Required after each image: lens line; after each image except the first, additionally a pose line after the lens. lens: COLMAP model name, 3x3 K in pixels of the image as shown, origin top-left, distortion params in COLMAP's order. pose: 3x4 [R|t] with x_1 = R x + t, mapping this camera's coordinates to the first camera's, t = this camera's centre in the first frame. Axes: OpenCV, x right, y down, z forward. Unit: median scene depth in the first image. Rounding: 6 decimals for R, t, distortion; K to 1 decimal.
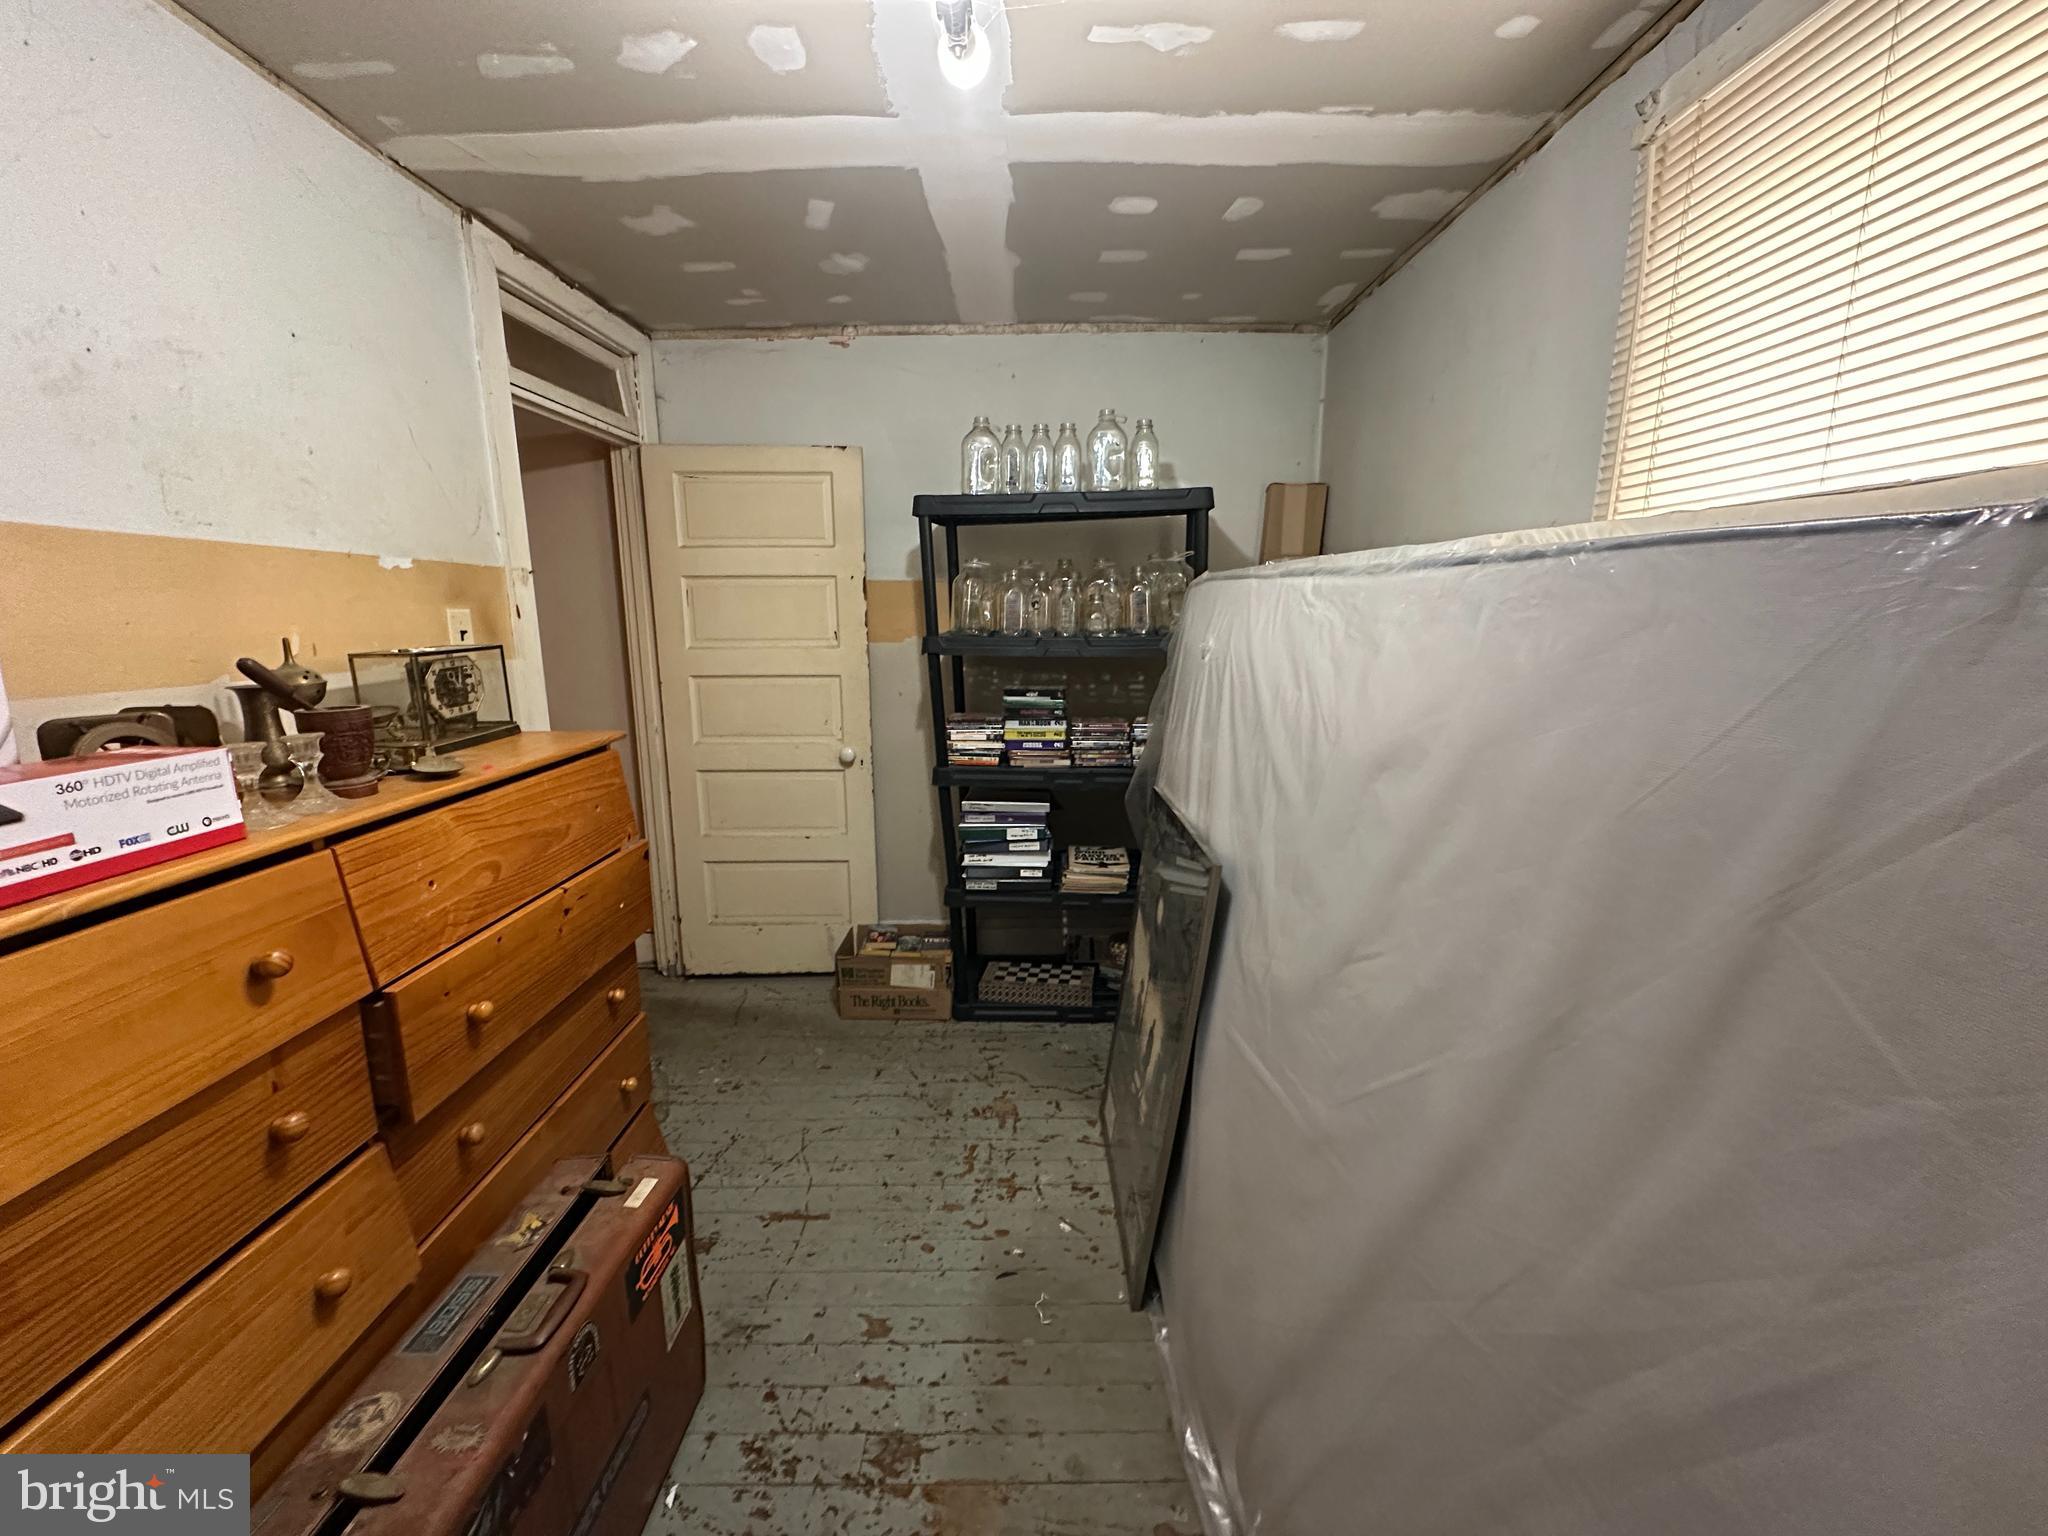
lens RADIAL K [[812.0, 0, 1024.5], [0, 812.0, 765.4], [0, 0, 1]] dist [-0.004197, 0.001193]
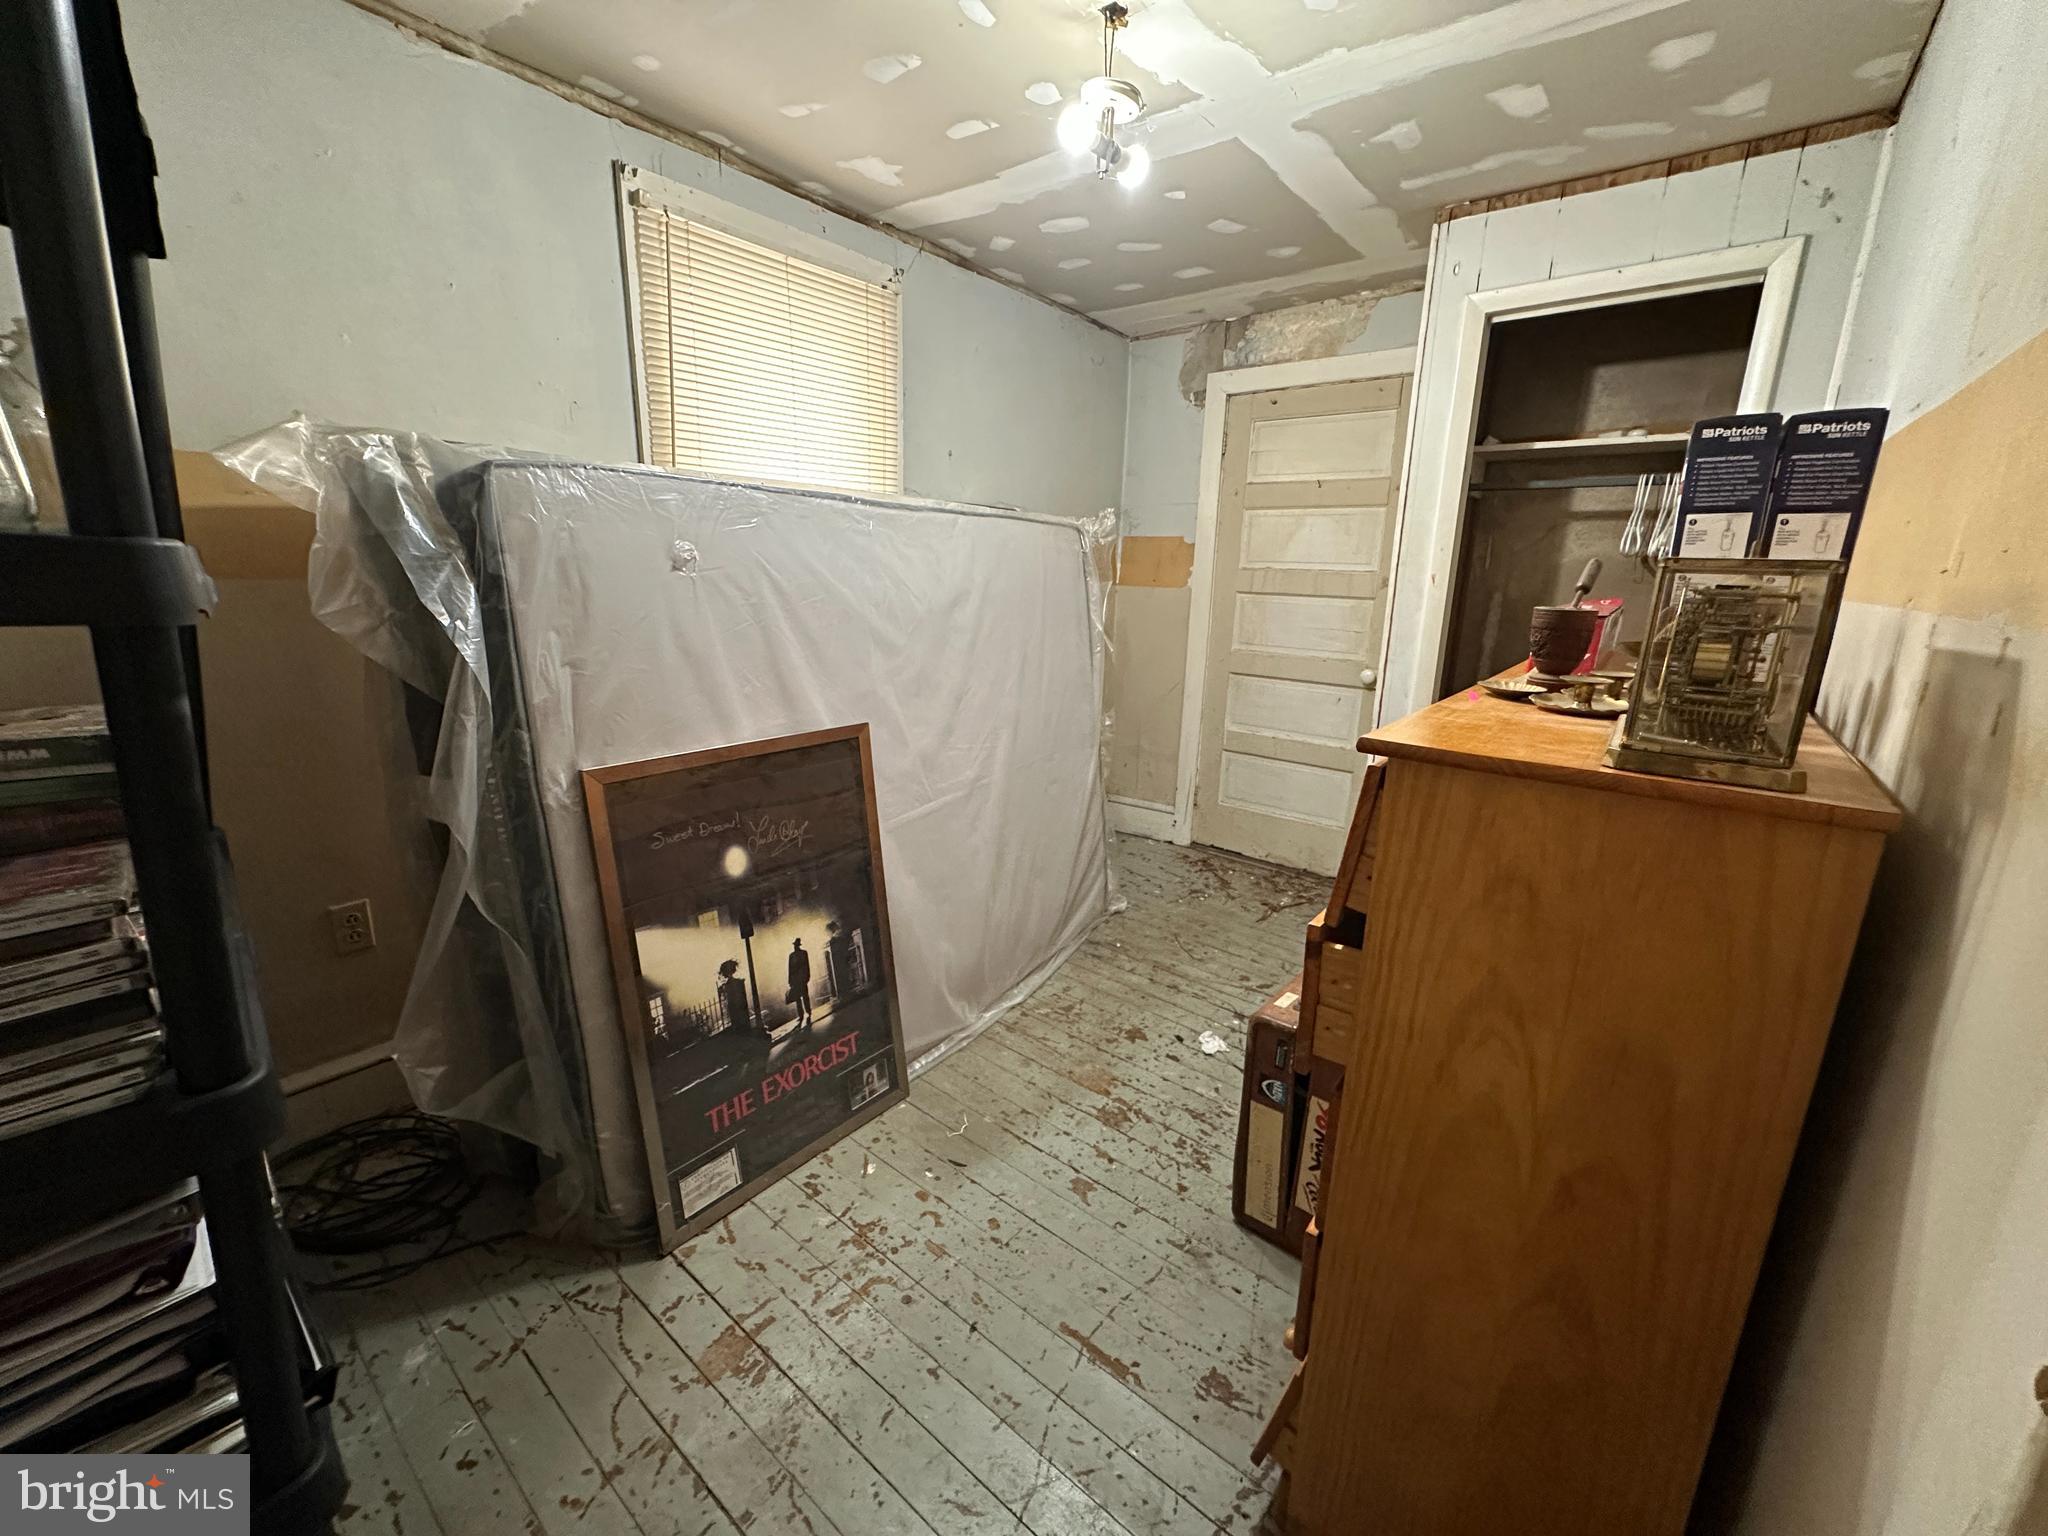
lens RADIAL K [[812.0, 0, 1024.5], [0, 812.0, 765.4], [0, 0, 1]] dist [-0.004197, 0.001193]
pose [[-0.775409, -0.163052, 0.610045, -0.707715], [0.103444, 0.920236, 0.377444, -0.256295], [-0.622928, 0.355779, -0.696693, 1.631923]]
